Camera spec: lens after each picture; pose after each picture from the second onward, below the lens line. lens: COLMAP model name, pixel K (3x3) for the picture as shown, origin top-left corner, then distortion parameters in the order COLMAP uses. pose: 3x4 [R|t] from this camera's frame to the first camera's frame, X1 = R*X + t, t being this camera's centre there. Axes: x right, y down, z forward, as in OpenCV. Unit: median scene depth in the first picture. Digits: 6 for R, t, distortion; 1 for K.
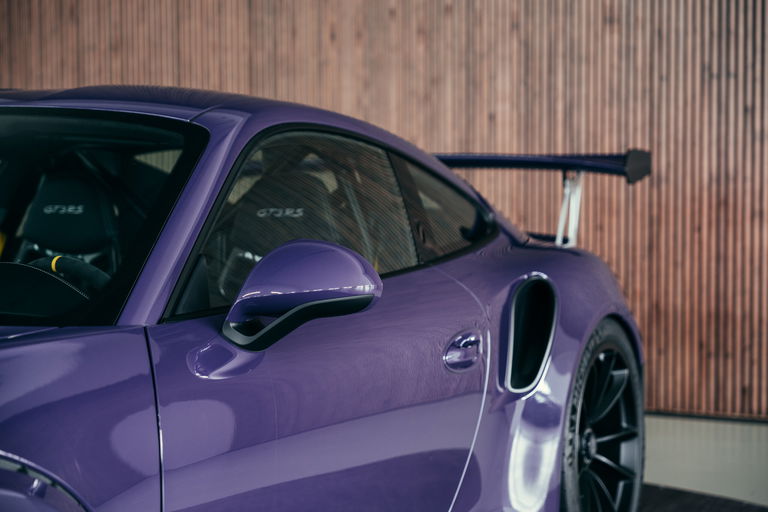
lens RADIAL K [[1356.8, 0, 384.0], [0, 1356.8, 256.0], [0, 0, 1]] dist [0.137348, -0.019731]
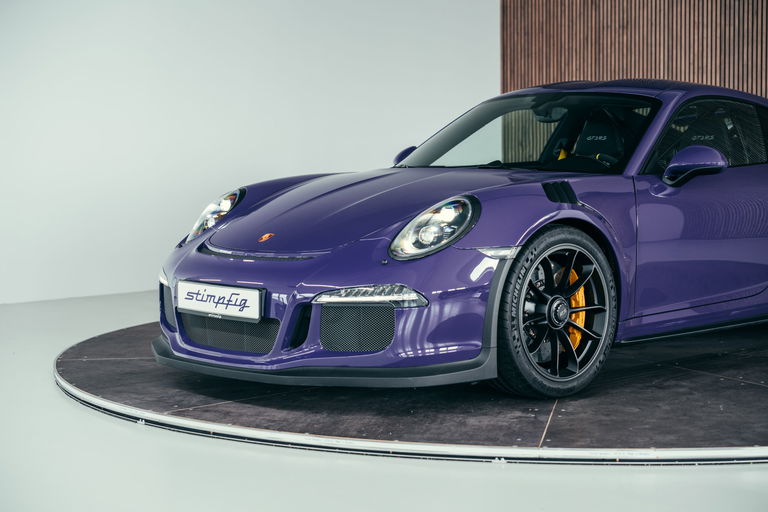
lens RADIAL K [[1567.9, 0, 384.0], [0, 1567.9, 256.0], [0, 0, 1]] dist [-0.022674, -0.005037]
pose [[0.940685, 0.011431, -0.339087, 0.380204], [-0.001963, 0.999599, 0.028250, 0.112917], [0.339274, -0.025909, 0.940331, -1.912402]]
